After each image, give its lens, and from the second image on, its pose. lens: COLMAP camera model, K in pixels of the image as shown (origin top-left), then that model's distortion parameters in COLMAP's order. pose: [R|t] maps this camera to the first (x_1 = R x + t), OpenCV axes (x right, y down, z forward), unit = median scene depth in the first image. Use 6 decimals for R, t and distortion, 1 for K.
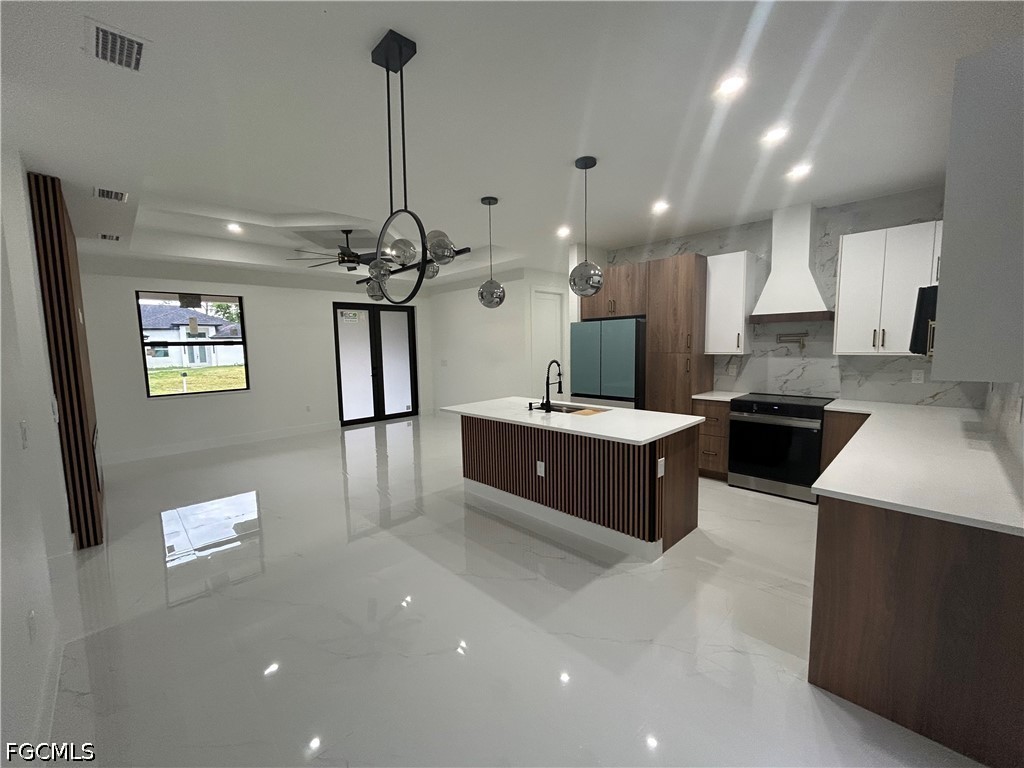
lens RADIAL K [[414.0, 0, 510.9], [0, 414.0, 384.6], [0, 0, 1]] dist [-0.000645, 0.001440]
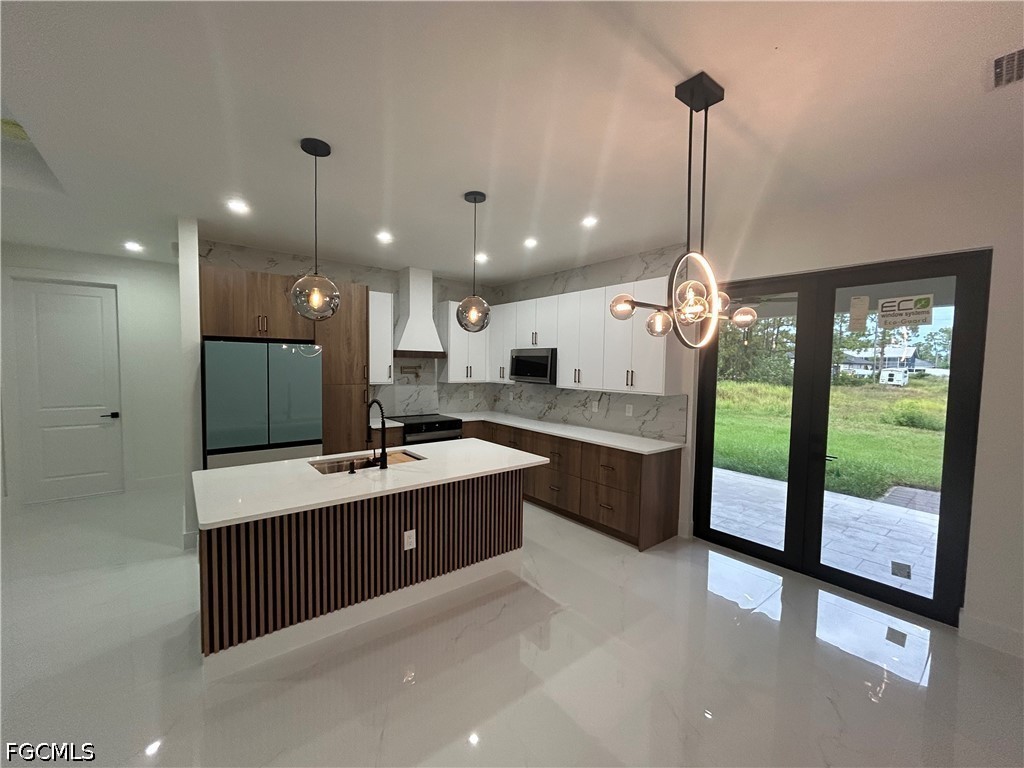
lens RADIAL K [[414.0, 0, 510.0], [0, 414.0, 385.2], [0, 0, 1]] dist [-0.000645, 0.001440]
pose [[0.100397, -0.032543, 0.994415, -0.575115], [0.078517, 0.996607, 0.024688, -0.077225], [-0.991844, 0.075600, 0.102612, 0.608042]]
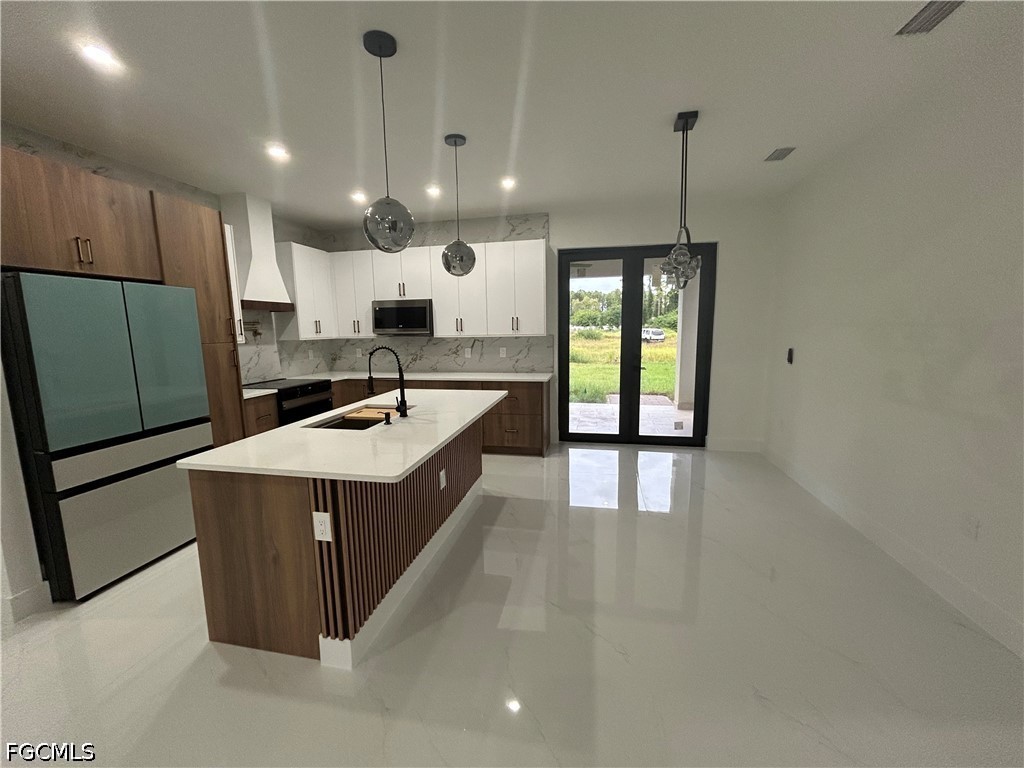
lens RADIAL K [[414.0, 0, 510.8], [0, 414.0, 386.3], [0, 0, 1]] dist [-0.000645, 0.001440]
pose [[-0.556362, -0.091145, 0.825926, -0.551424], [0.107936, 0.977618, 0.180592, -0.086847], [-0.823900, 0.189622, -0.534072, 1.097456]]
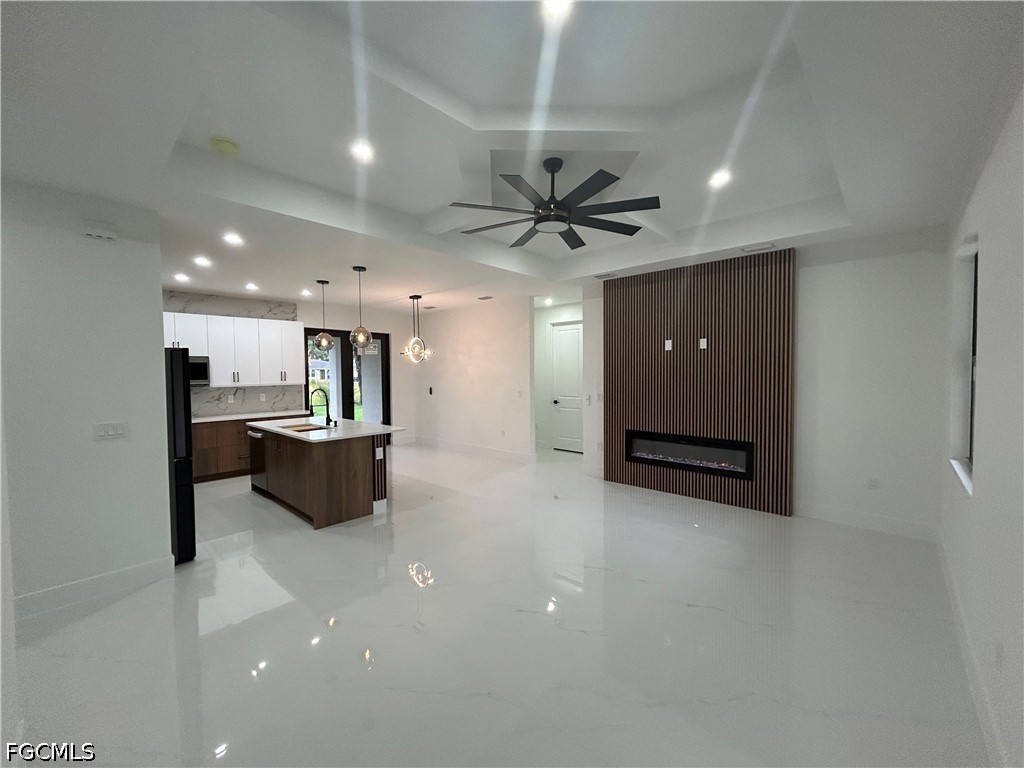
lens RADIAL K [[414.0, 0, 504.0], [0, 414.0, 384.3], [0, 0, 1]] dist [-0.000645, 0.001440]
pose [[-0.999017, 0.031999, -0.030668, -0.416062], [0.027768, 0.991174, 0.129628, -0.207399], [0.034545, 0.128649, -0.991088, 2.131158]]
